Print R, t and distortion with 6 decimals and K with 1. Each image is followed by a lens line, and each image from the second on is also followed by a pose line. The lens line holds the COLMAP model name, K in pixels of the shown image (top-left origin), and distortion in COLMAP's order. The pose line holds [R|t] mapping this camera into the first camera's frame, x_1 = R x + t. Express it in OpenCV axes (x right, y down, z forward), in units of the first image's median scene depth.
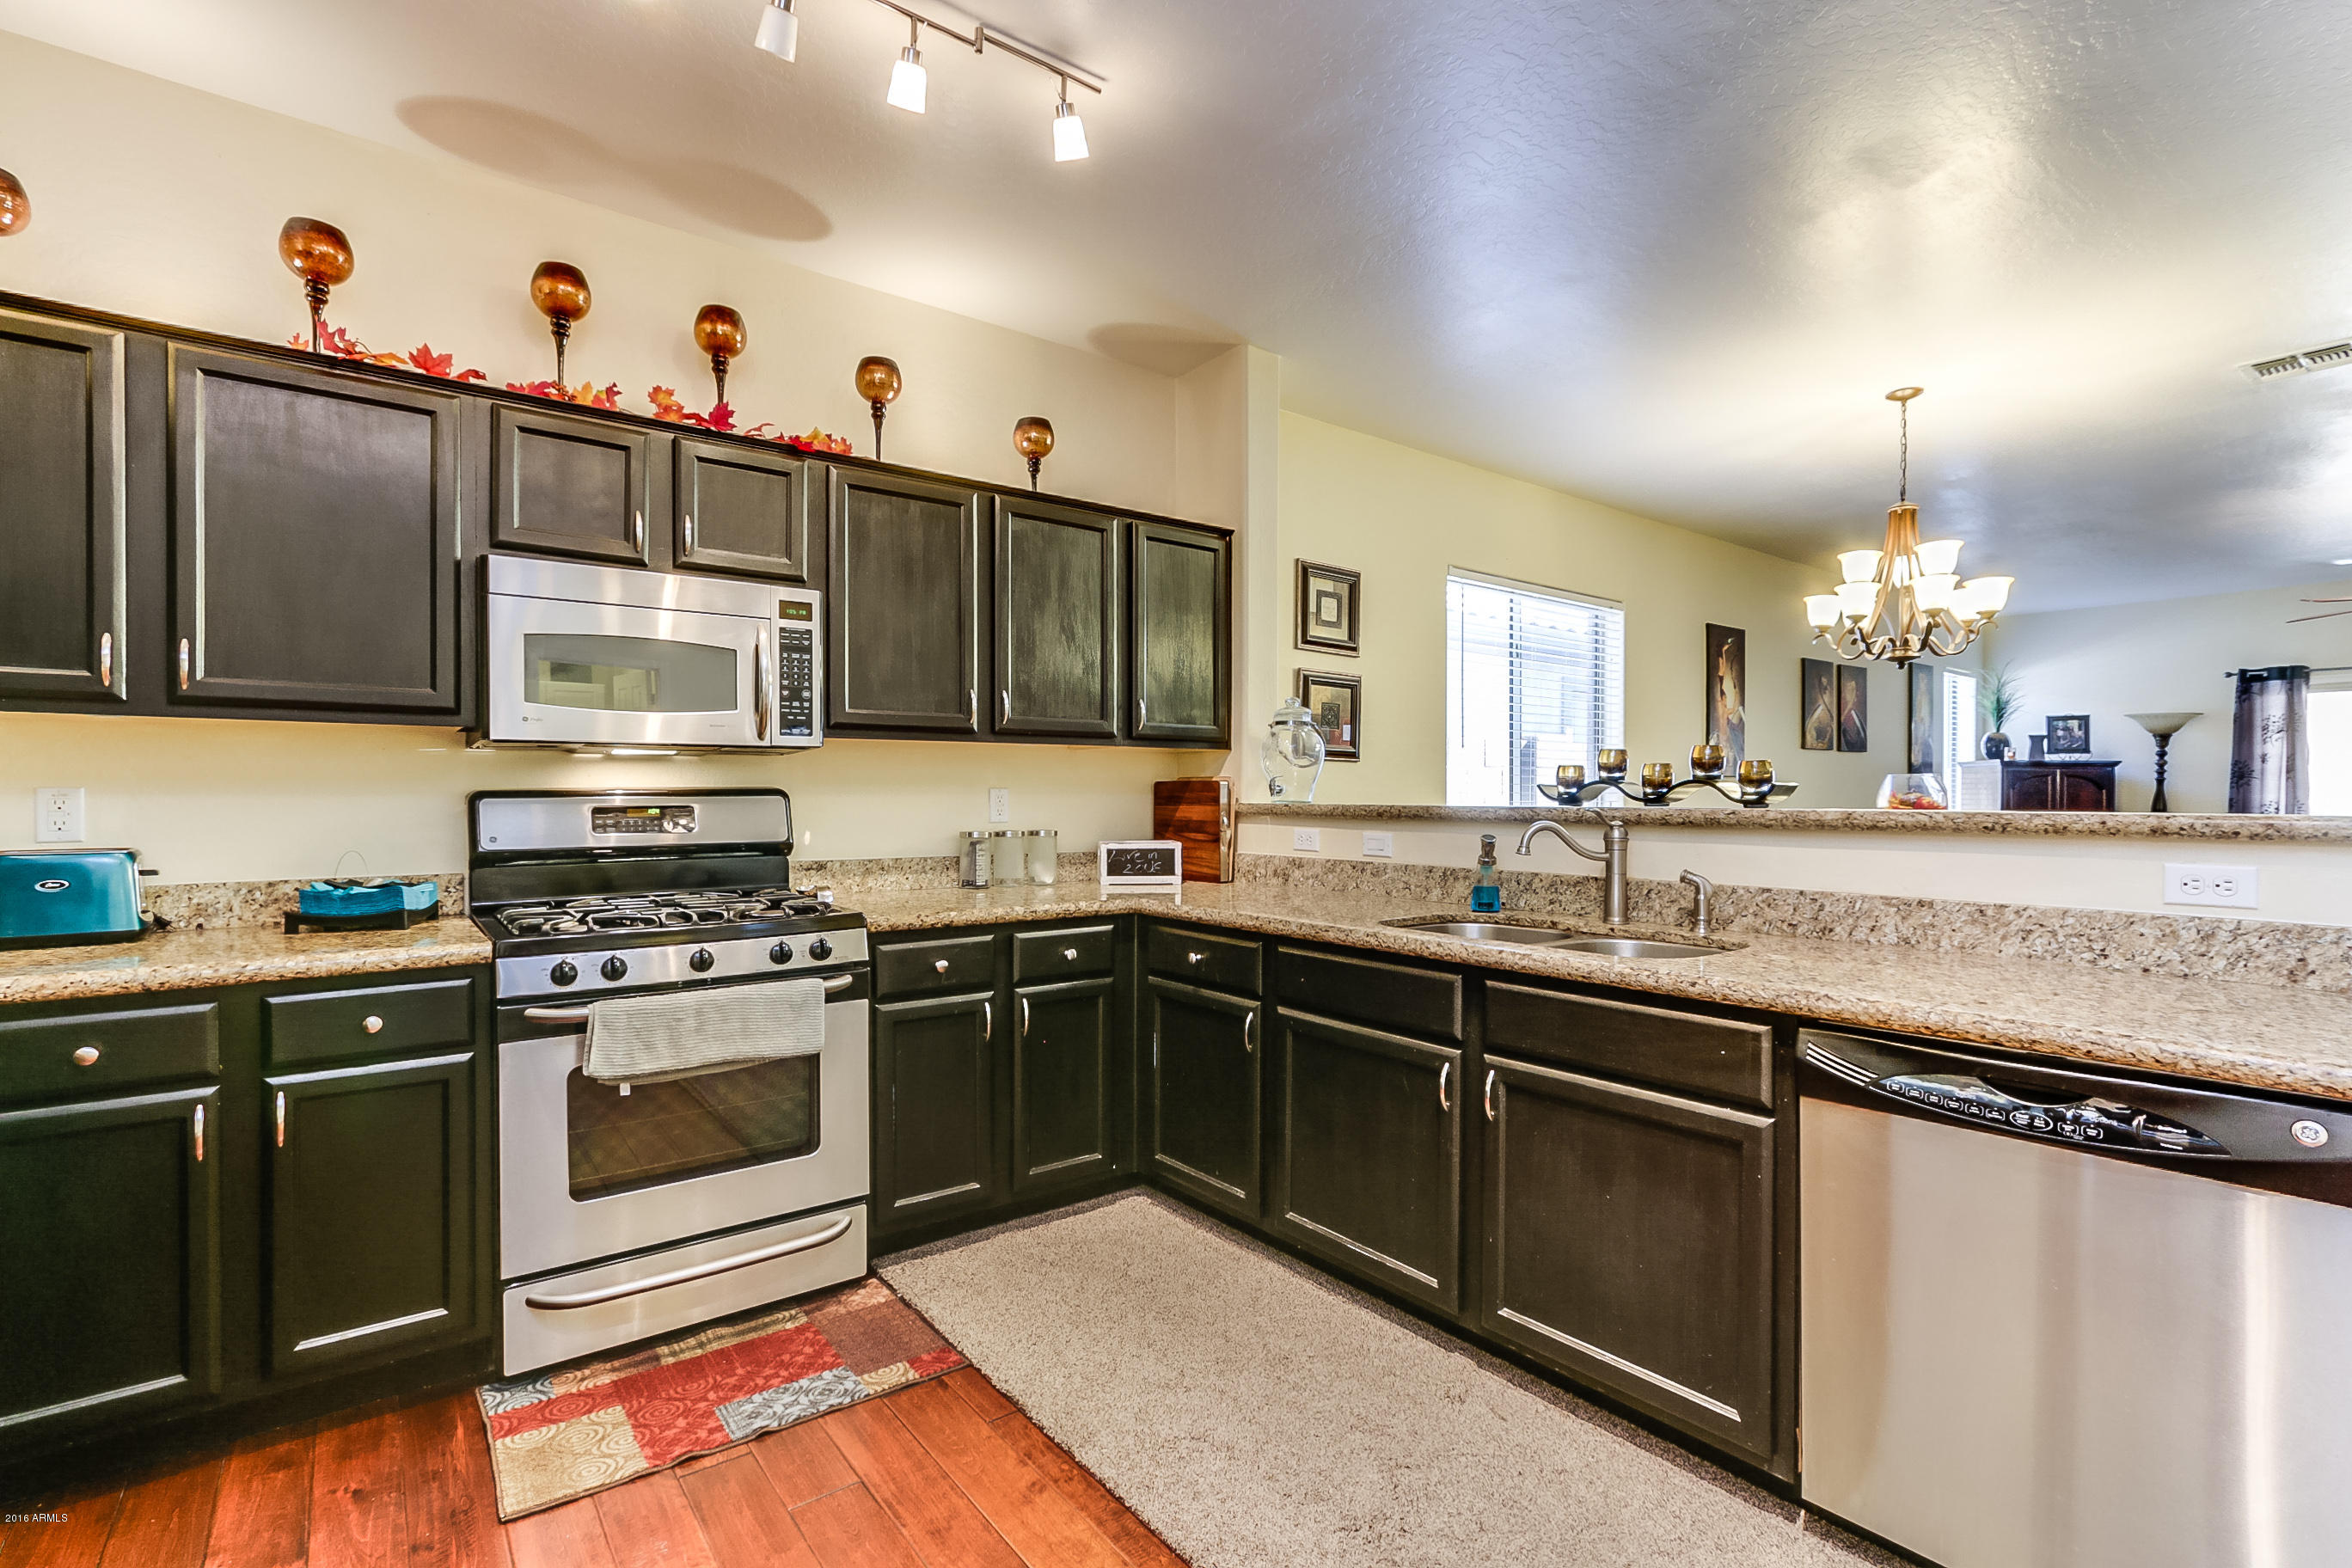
lens RADIAL K [[1073.7, 0, 1159.8], [0, 1073.7, 797.0], [0, 0, 1]] dist [-0.000281, 0.003088]
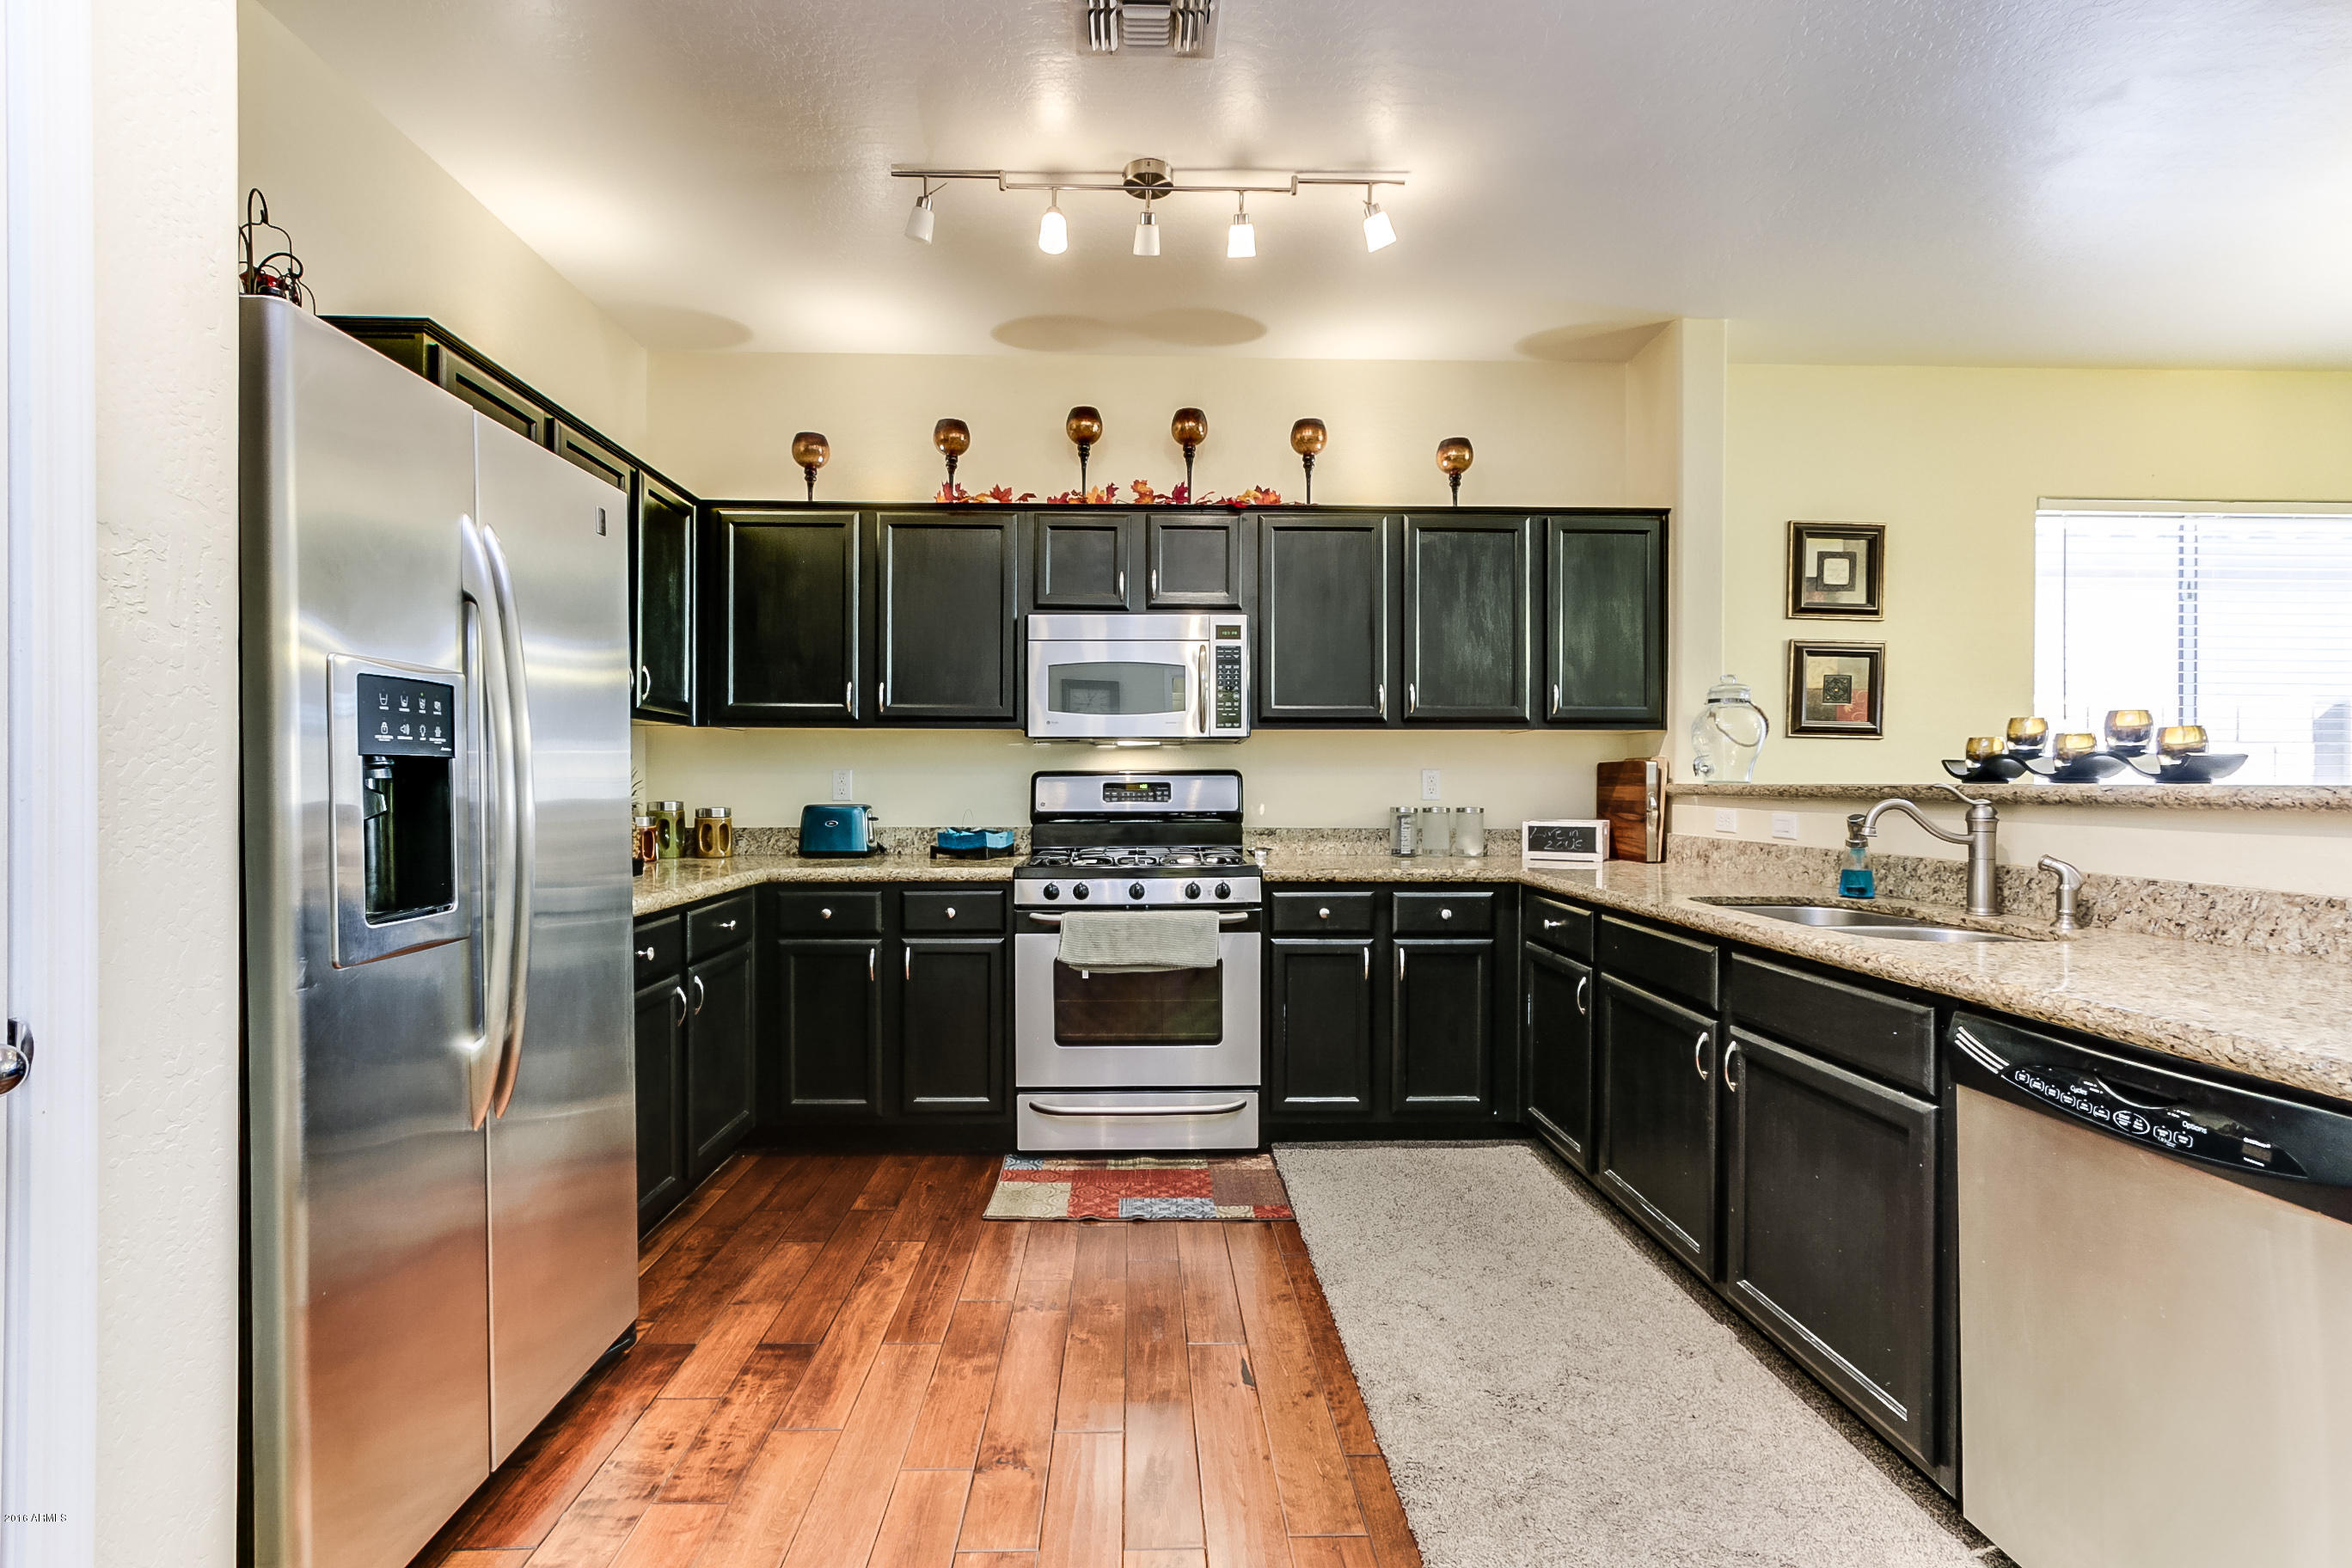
lens RADIAL K [[1073.7, 0, 1153.2], [0, 1073.7, 778.4], [0, 0, 1]] dist [-0.000281, 0.003088]
pose [[0.809758, -0.000787, -0.586763, 0.349360], [-0.004007, 0.999968, -0.006870, 0.012484], [0.586750, 0.007914, 0.809729, -0.105863]]
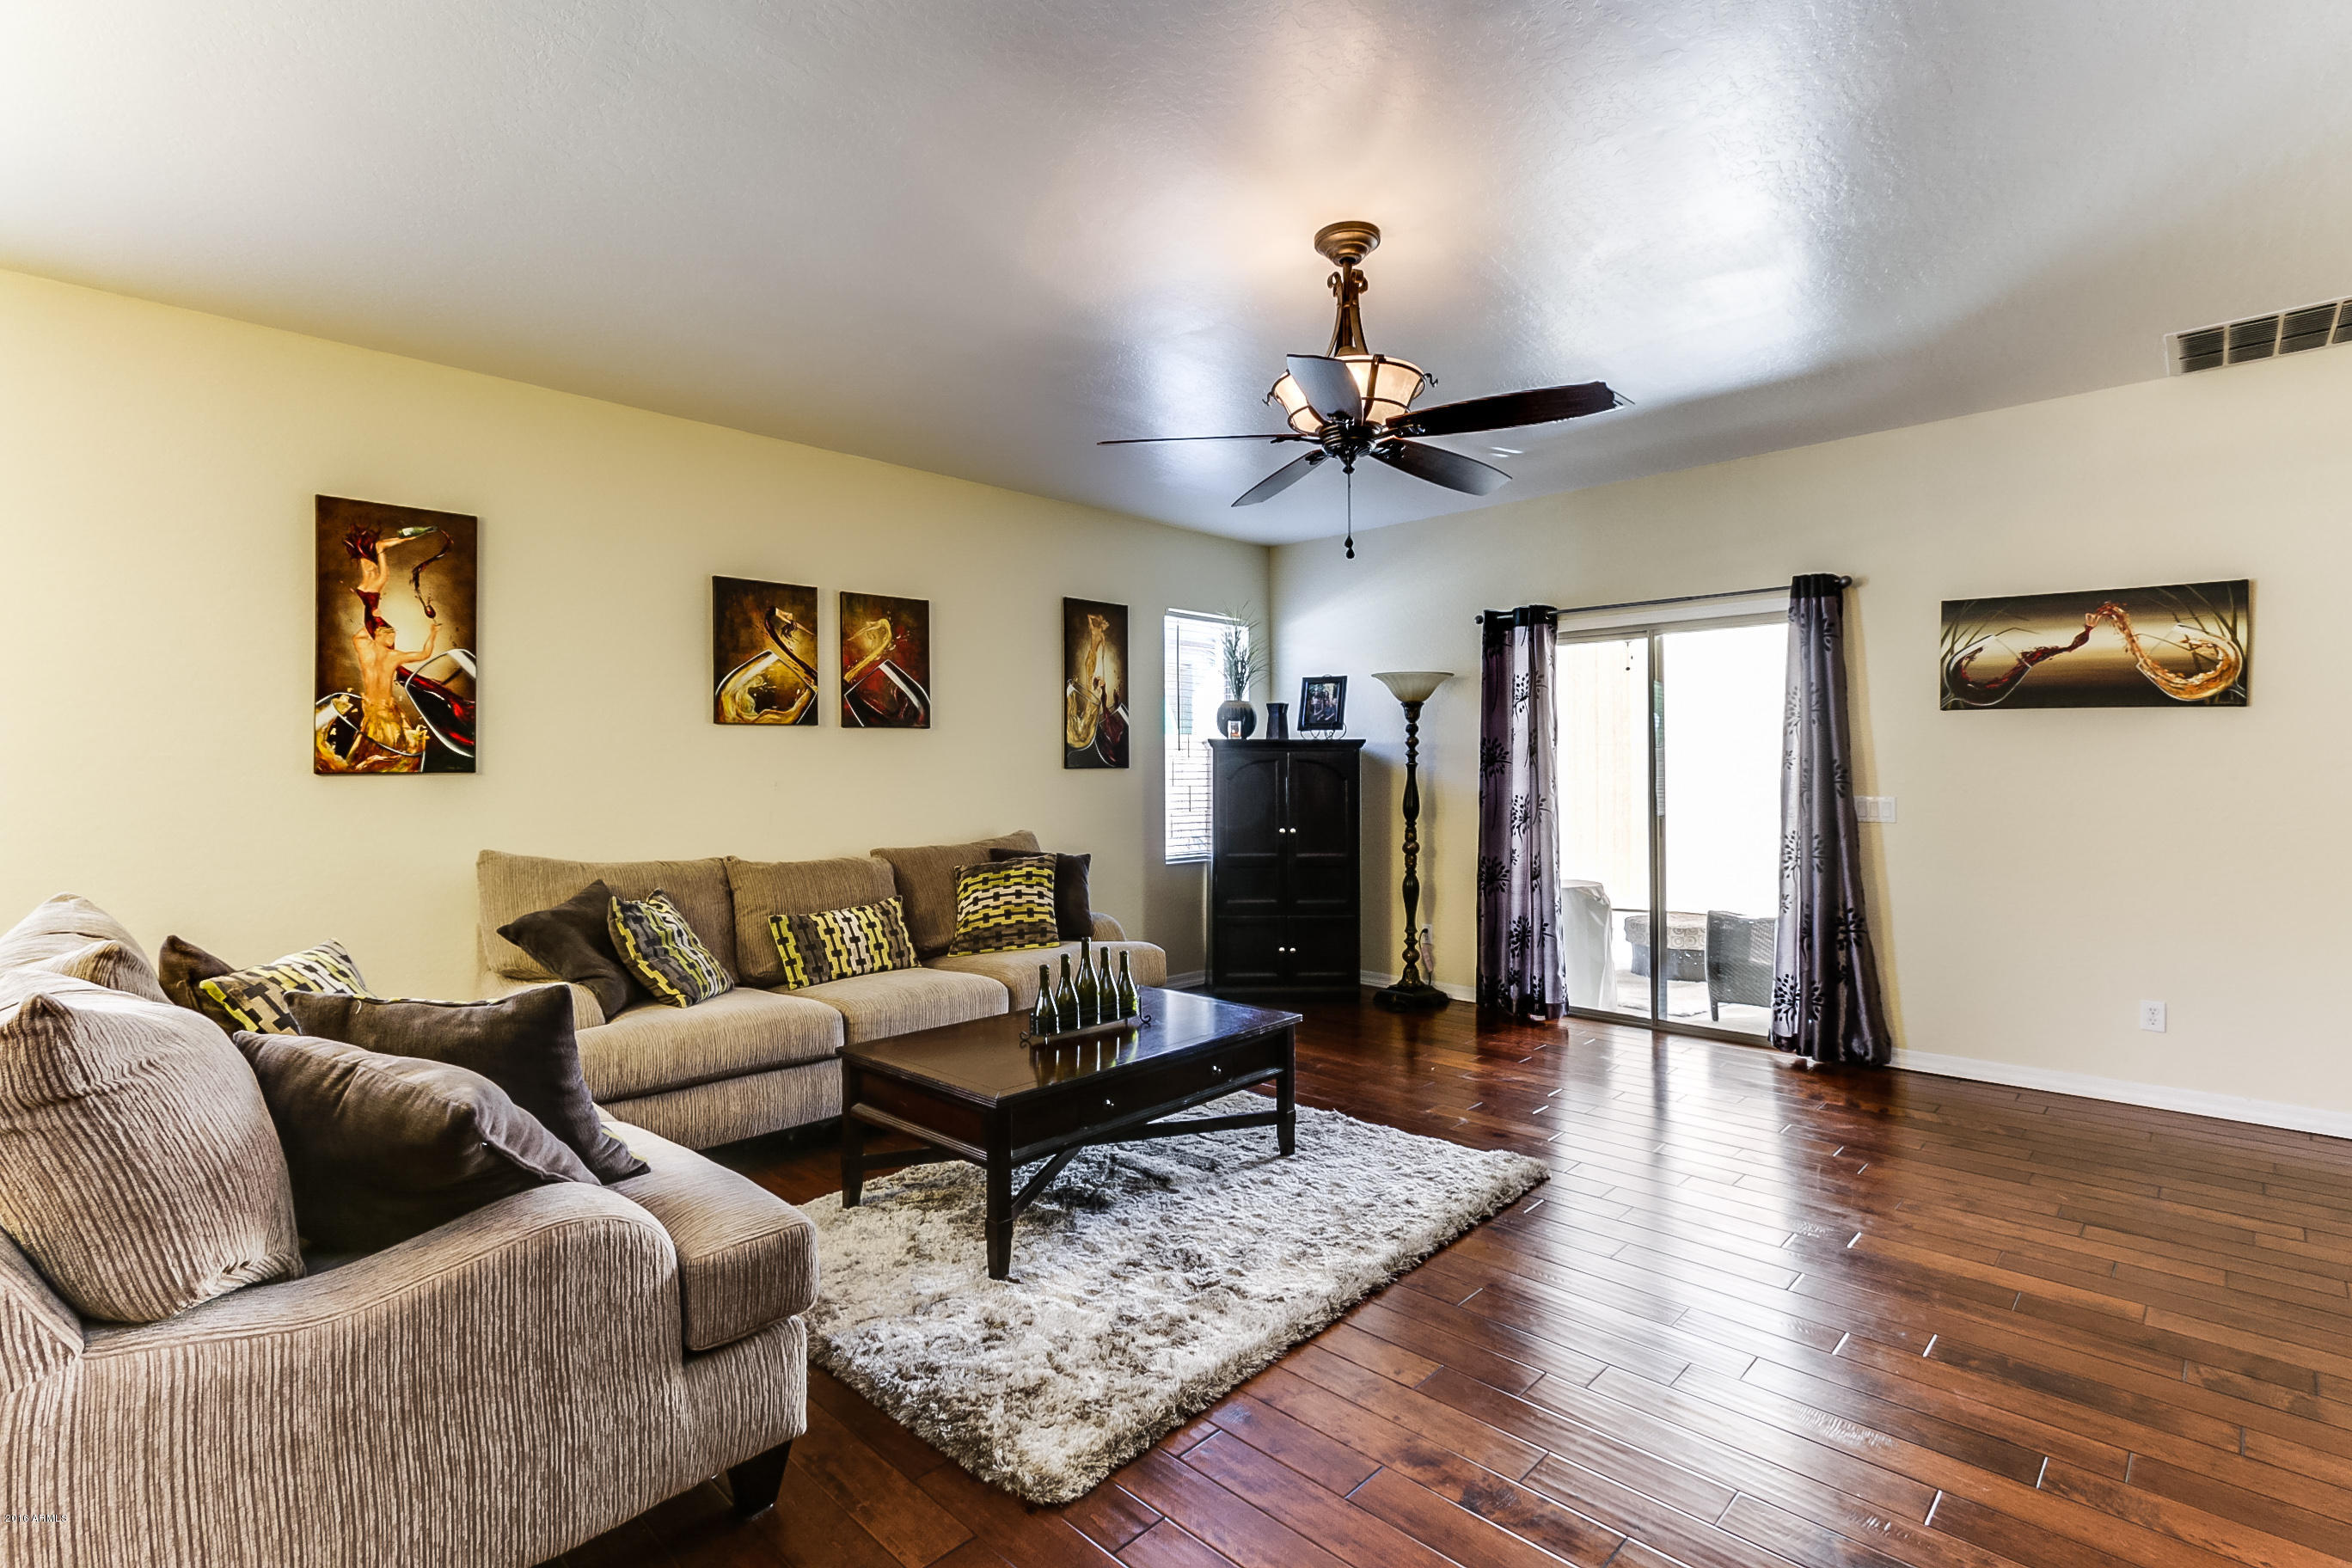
lens RADIAL K [[1073.7, 0, 1161.8], [0, 1073.7, 758.5], [0, 0, 1]] dist [-0.000281, 0.003088]
pose [[0.990993, -0.007241, 0.133718, 1.932060], [0.009080, 0.999872, -0.013150, -0.035819], [-0.133606, 0.014246, 0.990932, 0.887338]]
